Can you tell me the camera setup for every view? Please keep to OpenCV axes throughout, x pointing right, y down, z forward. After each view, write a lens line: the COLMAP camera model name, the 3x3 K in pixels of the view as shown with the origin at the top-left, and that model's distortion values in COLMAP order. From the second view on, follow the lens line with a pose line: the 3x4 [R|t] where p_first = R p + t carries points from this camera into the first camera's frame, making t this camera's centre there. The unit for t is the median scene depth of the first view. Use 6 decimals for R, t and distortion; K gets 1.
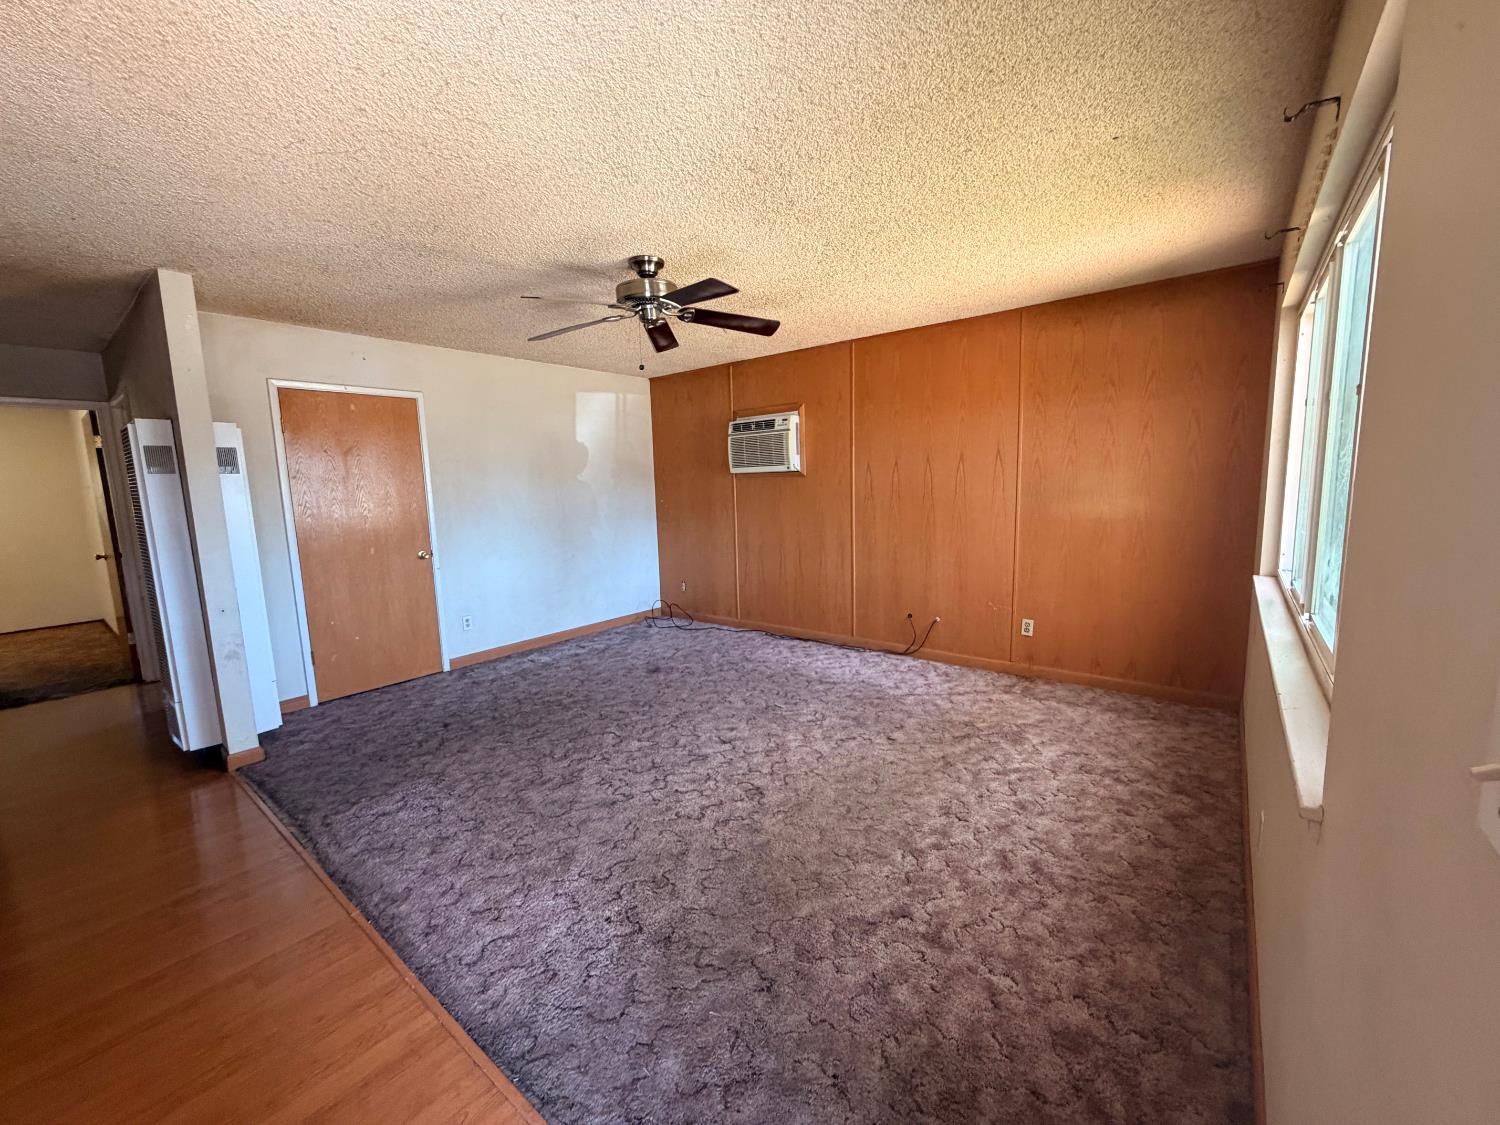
lens RADIAL K [[597.4, 0, 746.0], [0, 597.4, 562.5], [0, 0, 1]] dist [-0.000403, 0.000161]
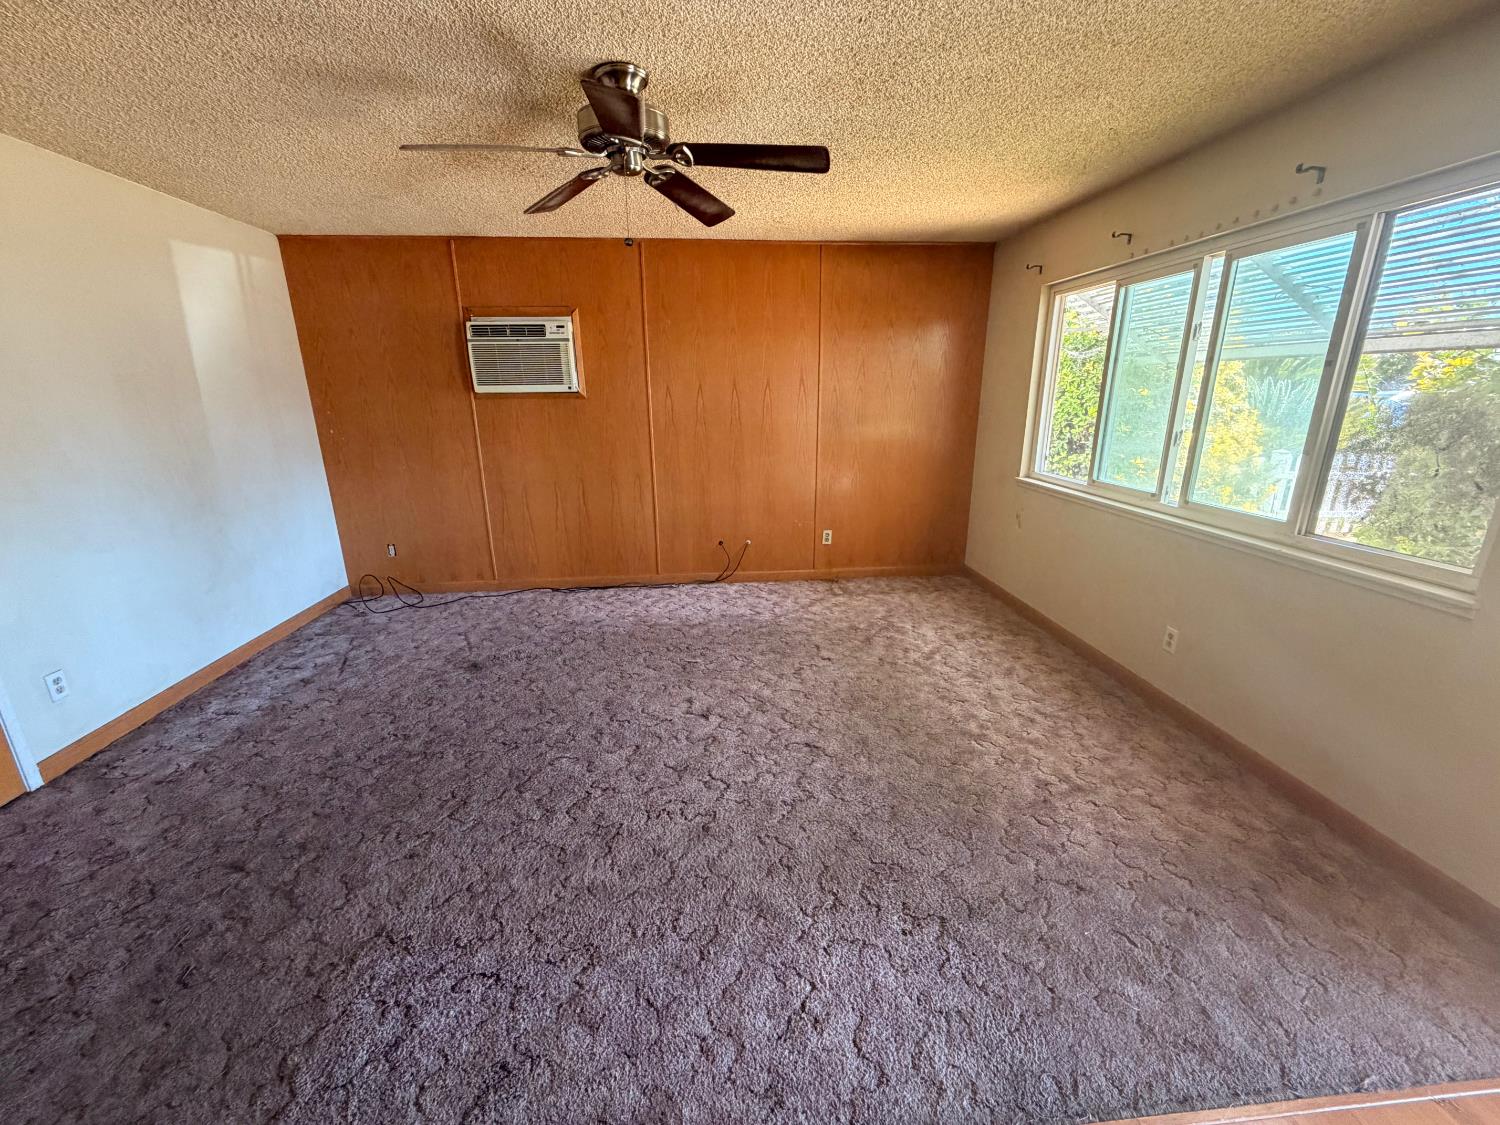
lens RADIAL K [[597.4, 0, 746.0], [0, 597.4, 562.5], [0, 0, 1]] dist [-0.000403, 0.000161]
pose [[0.721616, -0.170145, 0.671060, -0.420438], [0.080598, 0.983384, 0.162663, -0.043488], [-0.687586, -0.063294, 0.723339, 0.266385]]
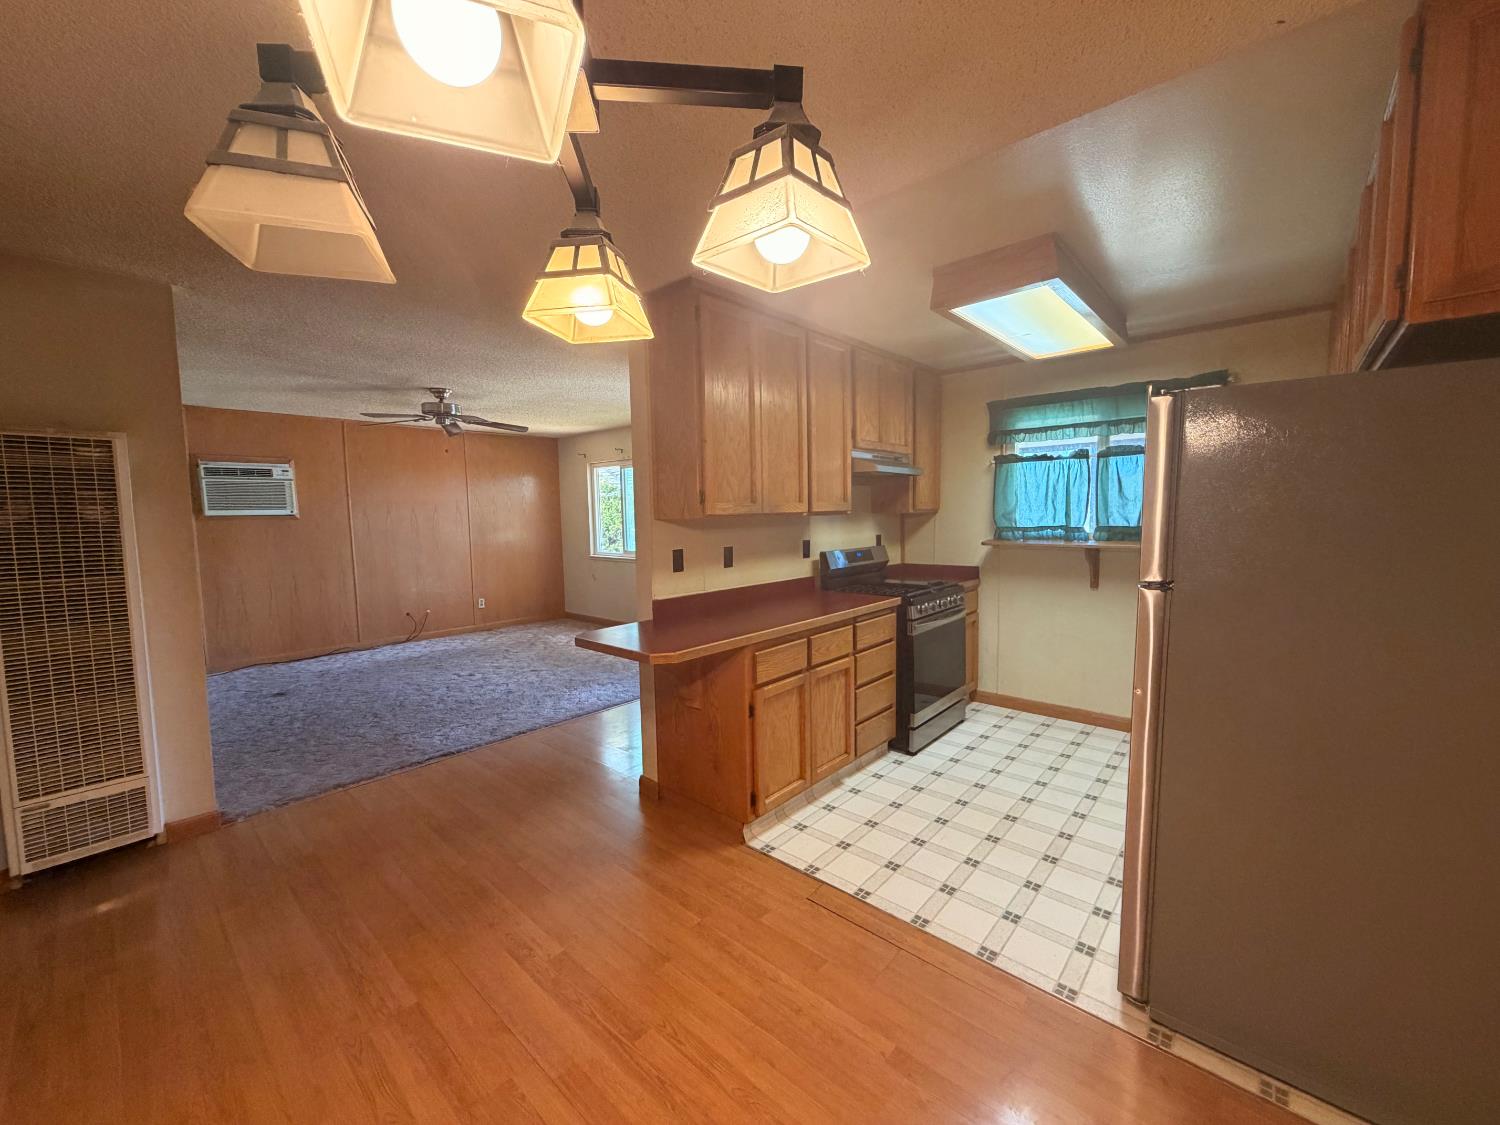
lens RADIAL K [[597.4, 0, 746.0], [0, 597.4, 562.5], [0, 0, 1]] dist [-0.000403, 0.000161]
pose [[0.056584, -0.054458, 0.996911, -1.270719], [0.151301, 0.987447, 0.045354, 0.025593], [-0.986867, 0.148267, 0.064114, 0.073111]]
